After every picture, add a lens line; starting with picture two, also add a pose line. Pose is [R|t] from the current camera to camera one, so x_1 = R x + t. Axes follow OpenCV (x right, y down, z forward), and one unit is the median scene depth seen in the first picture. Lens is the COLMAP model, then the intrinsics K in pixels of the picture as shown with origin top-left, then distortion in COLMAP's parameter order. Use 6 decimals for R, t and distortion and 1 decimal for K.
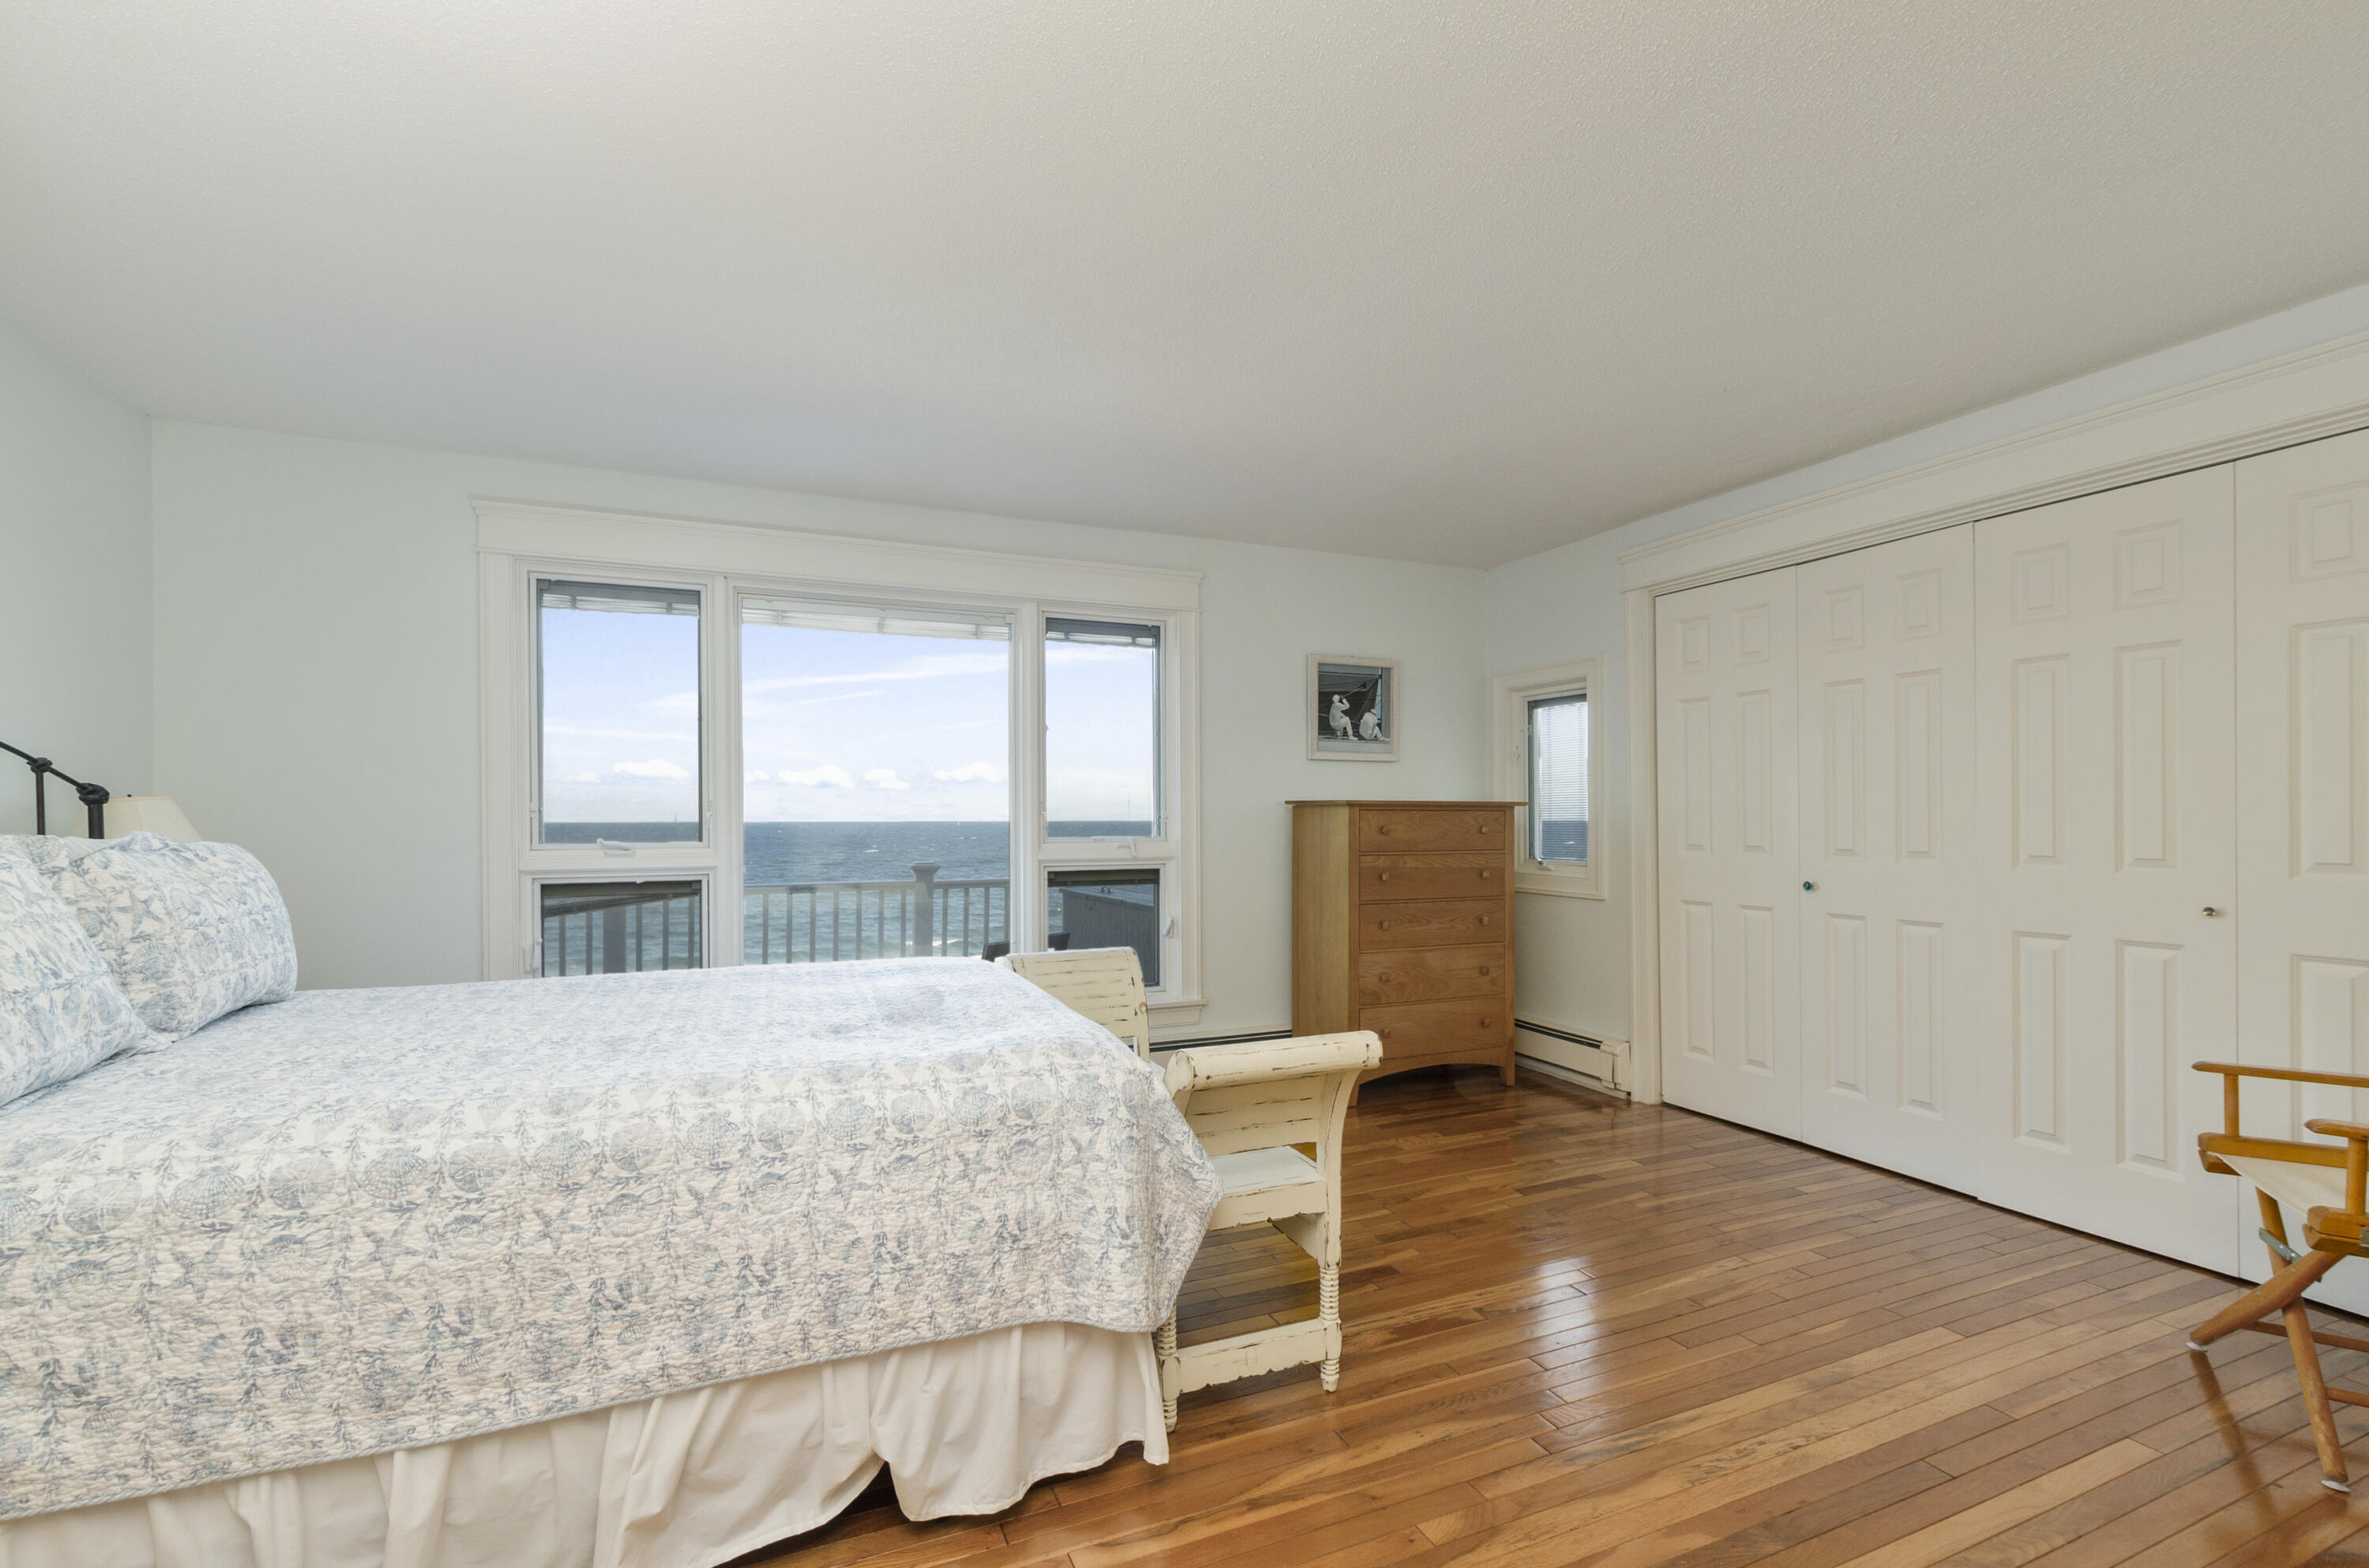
lens RADIAL K [[1035.8, 0, 1193.0], [0, 1035.8, 780.0], [0, 0, 1]] dist [0.002029, -0.000343]
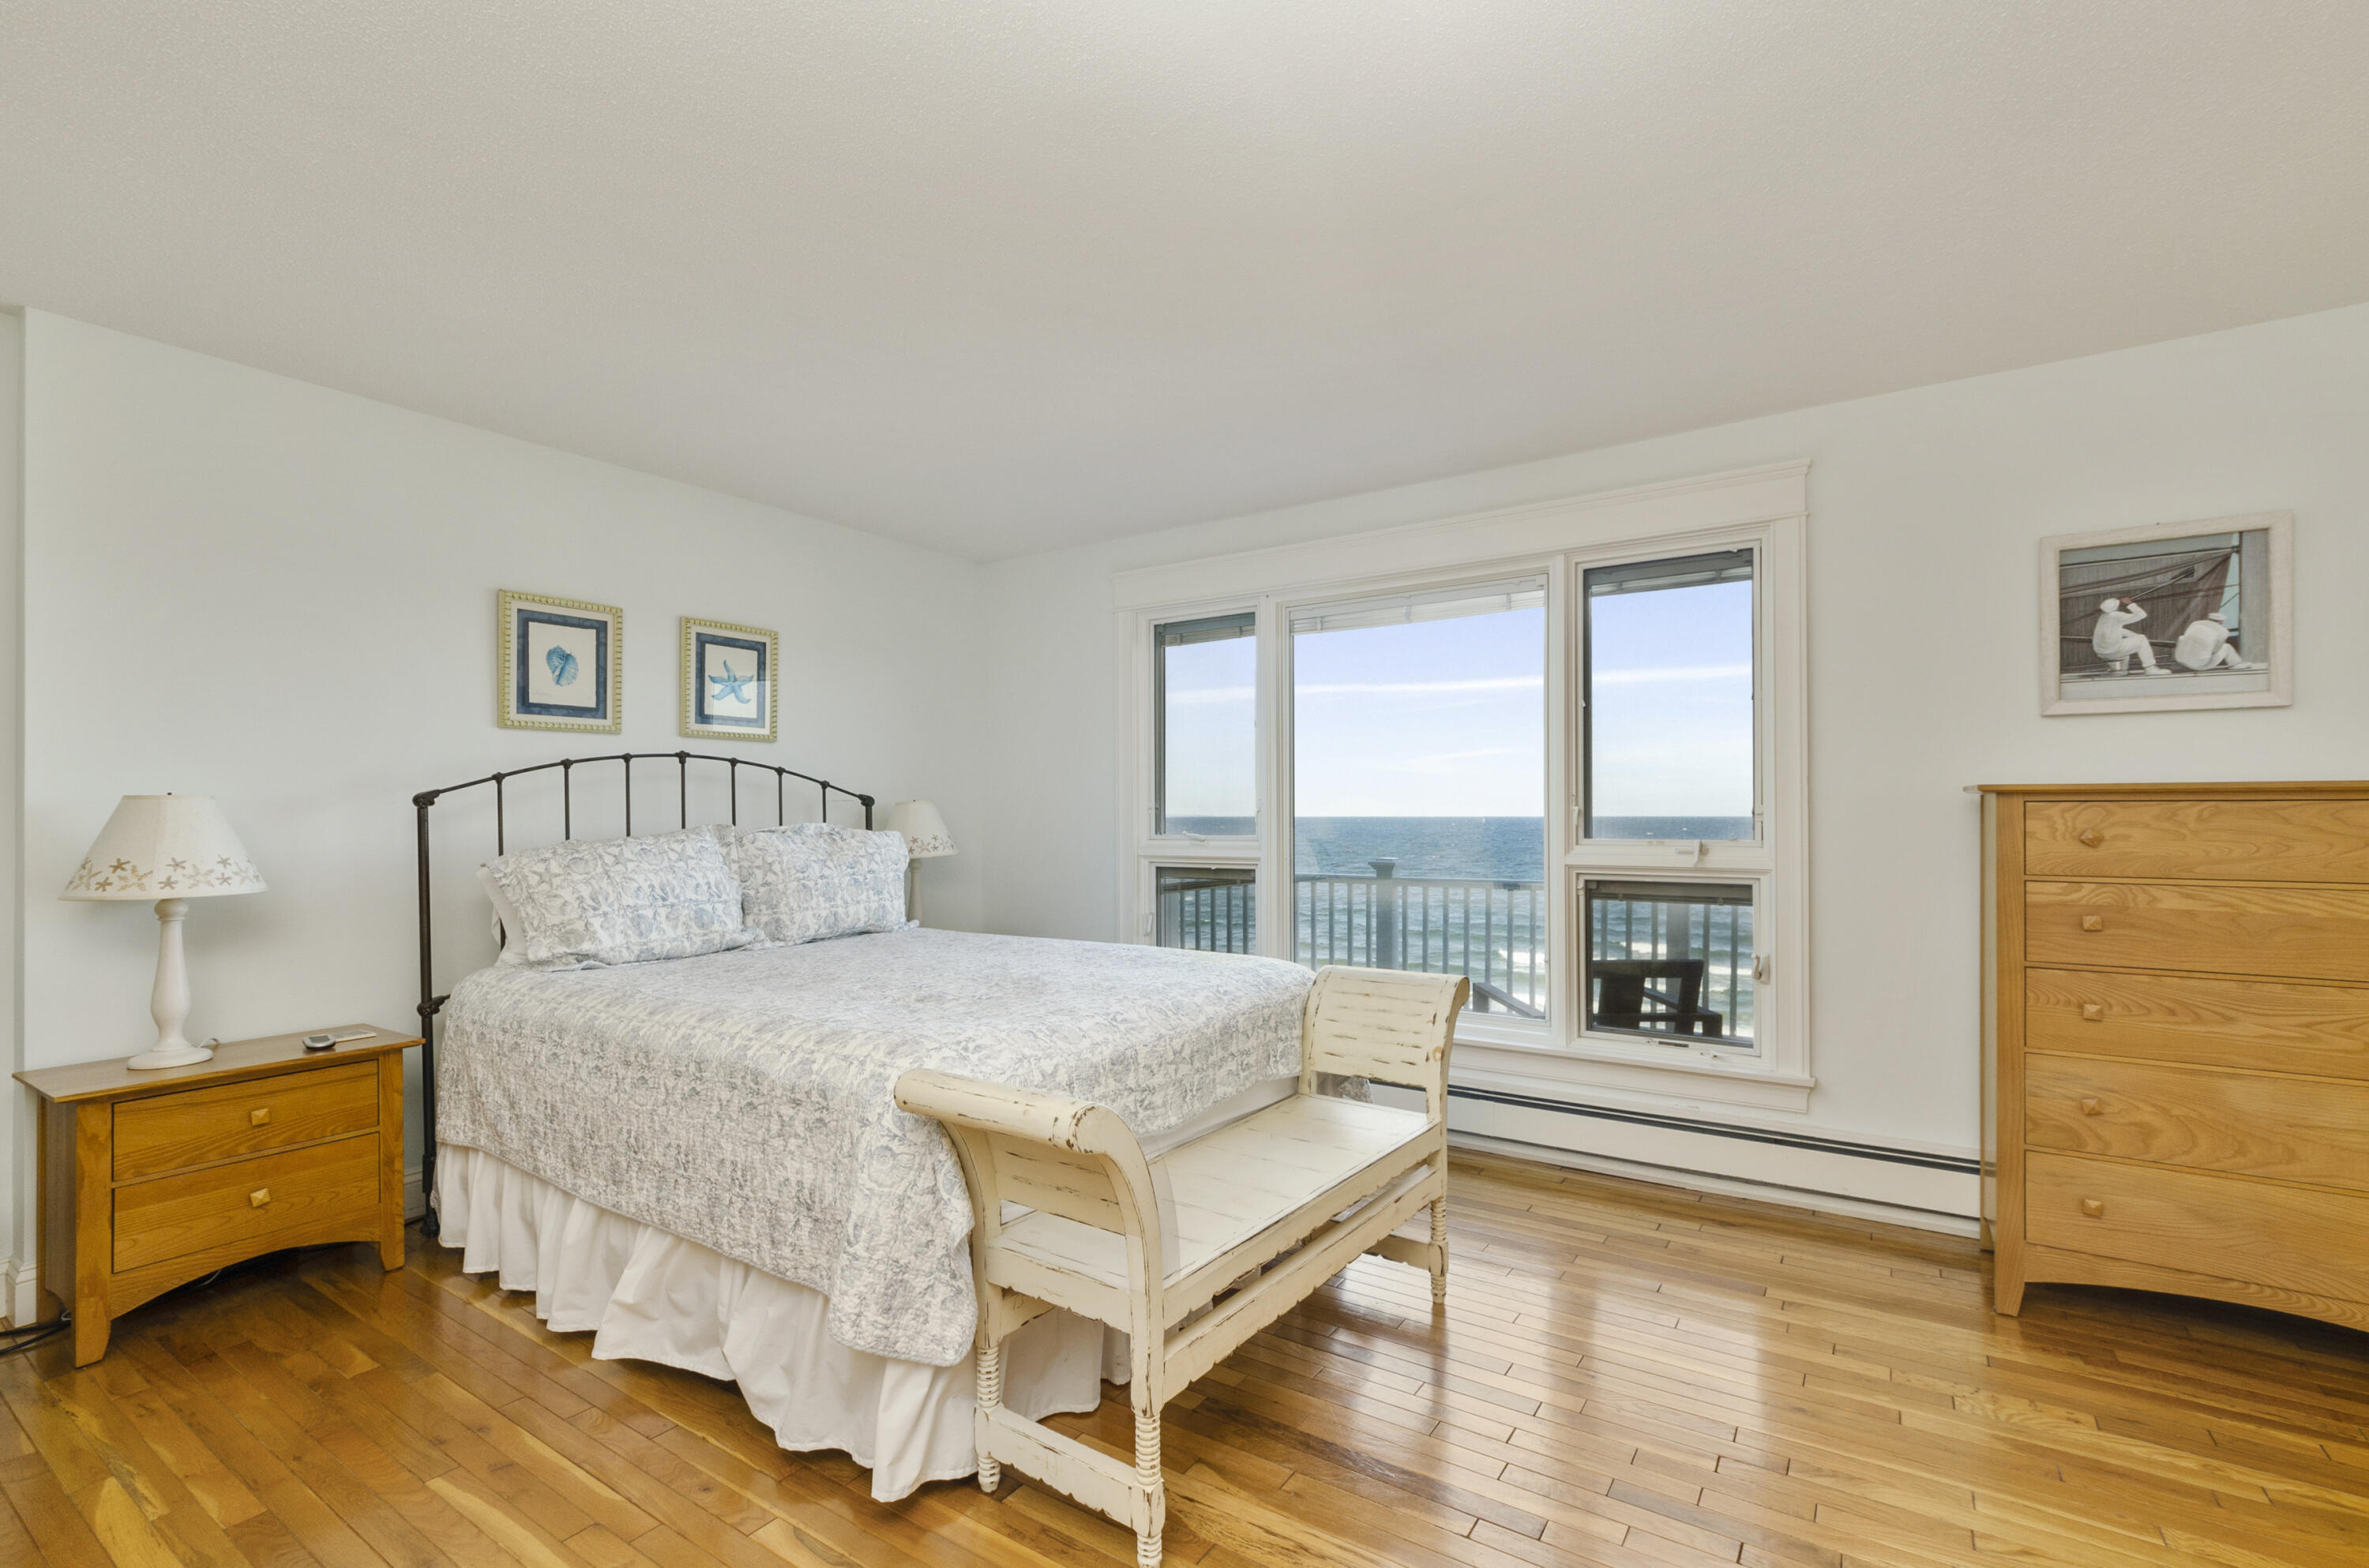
lens RADIAL K [[1035.8, 0, 1193.0], [0, 1035.8, 780.0], [0, 0, 1]] dist [0.002029, -0.000343]
pose [[0.548605, -0.026960, -0.835647, 0.389821], [0.031192, 0.999444, -0.011767, 0.009753], [0.835500, -0.019610, 0.549141, 0.305349]]
